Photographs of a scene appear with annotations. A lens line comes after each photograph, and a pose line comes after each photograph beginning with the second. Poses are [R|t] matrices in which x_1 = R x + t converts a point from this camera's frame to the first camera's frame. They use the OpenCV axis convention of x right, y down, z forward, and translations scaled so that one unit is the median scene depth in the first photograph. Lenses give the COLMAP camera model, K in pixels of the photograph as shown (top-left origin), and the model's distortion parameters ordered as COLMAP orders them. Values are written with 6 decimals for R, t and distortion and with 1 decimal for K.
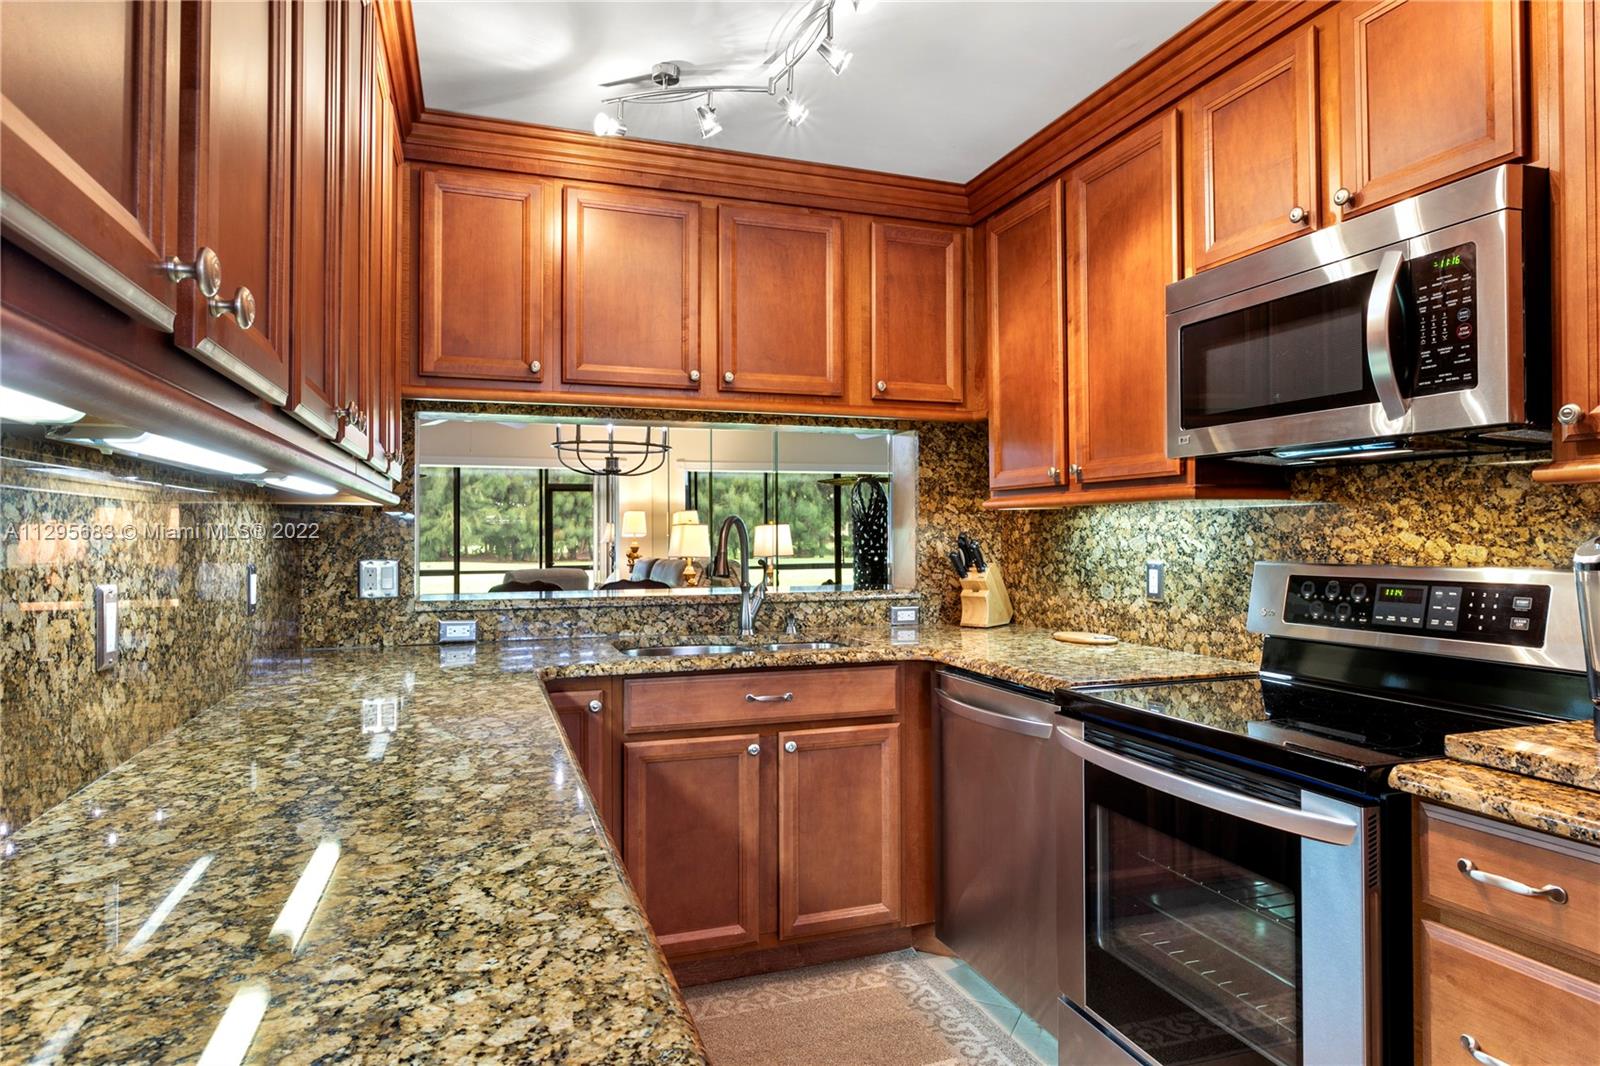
lens RADIAL K [[932.4, 0, 802.1], [0, 932.4, 520.0], [0, 0, 1]] dist [-0.017305, 0.002406]
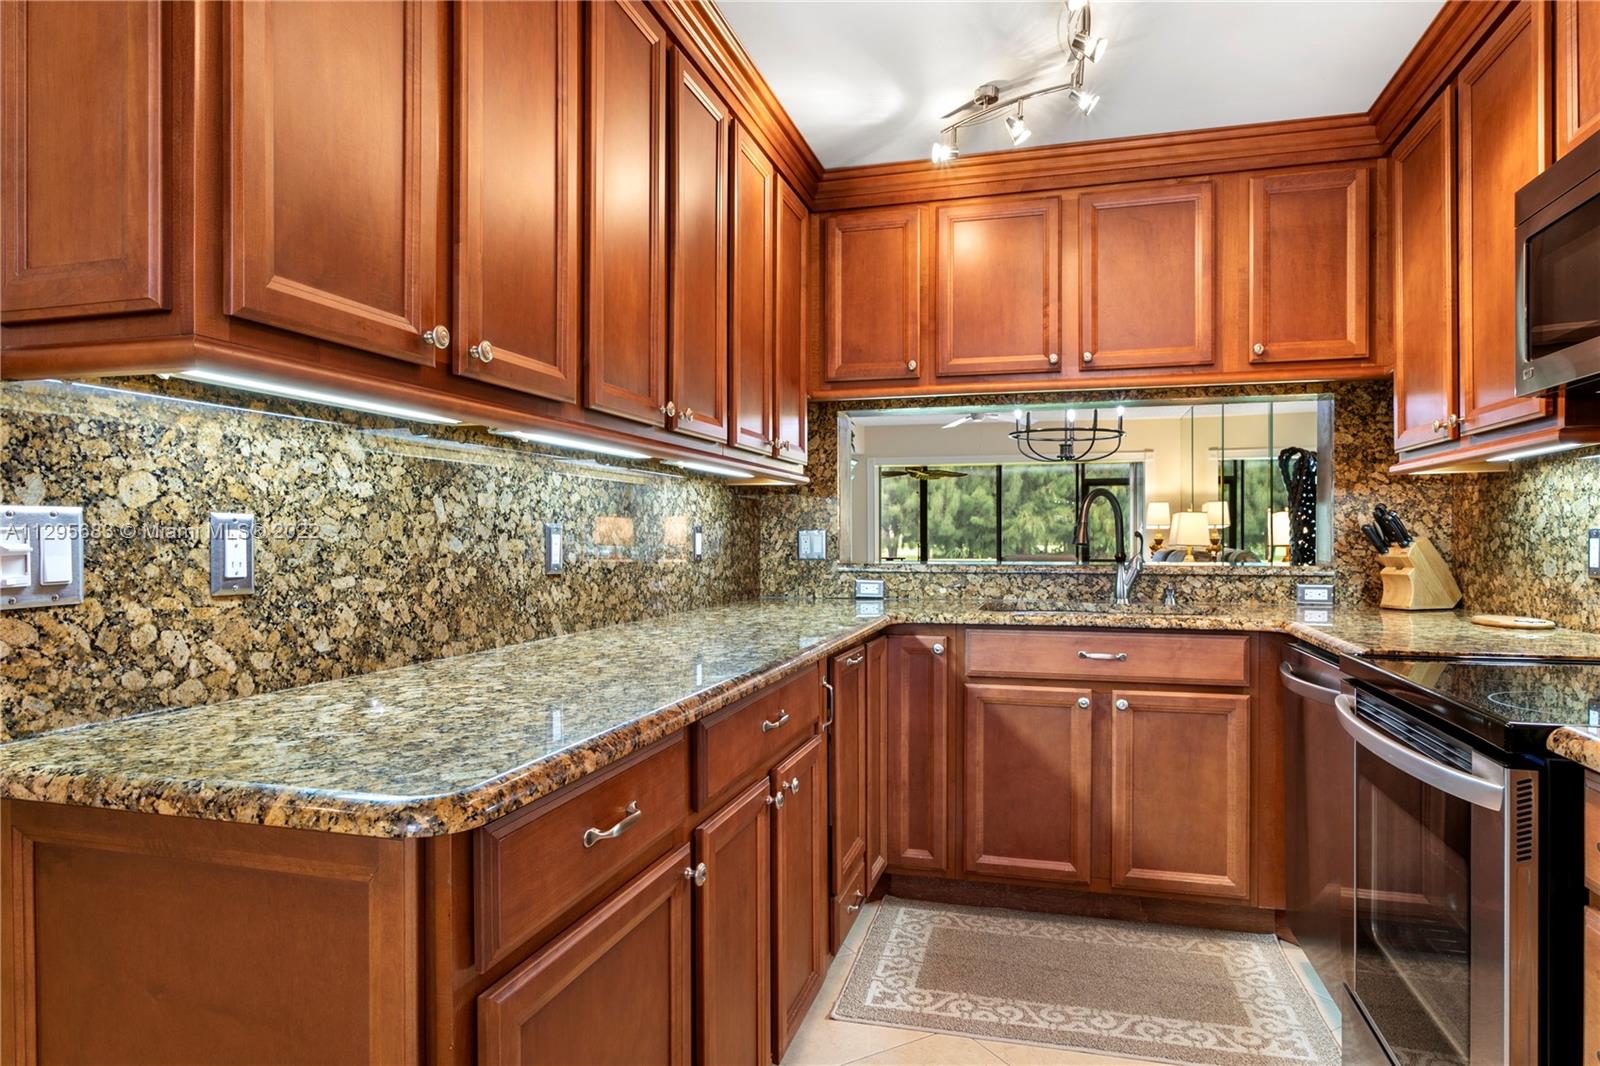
lens RADIAL K [[930.0, 0, 800.0], [0, 930.0, 533.0], [0, 0, 1]] dist [-0.014247, 0.001941]
pose [[0.817309, -0.000239, -0.576200, 0.263727], [0.007686, 0.999915, 0.010488, 0.033452], [0.576148, -0.013001, 0.817242, -0.051921]]
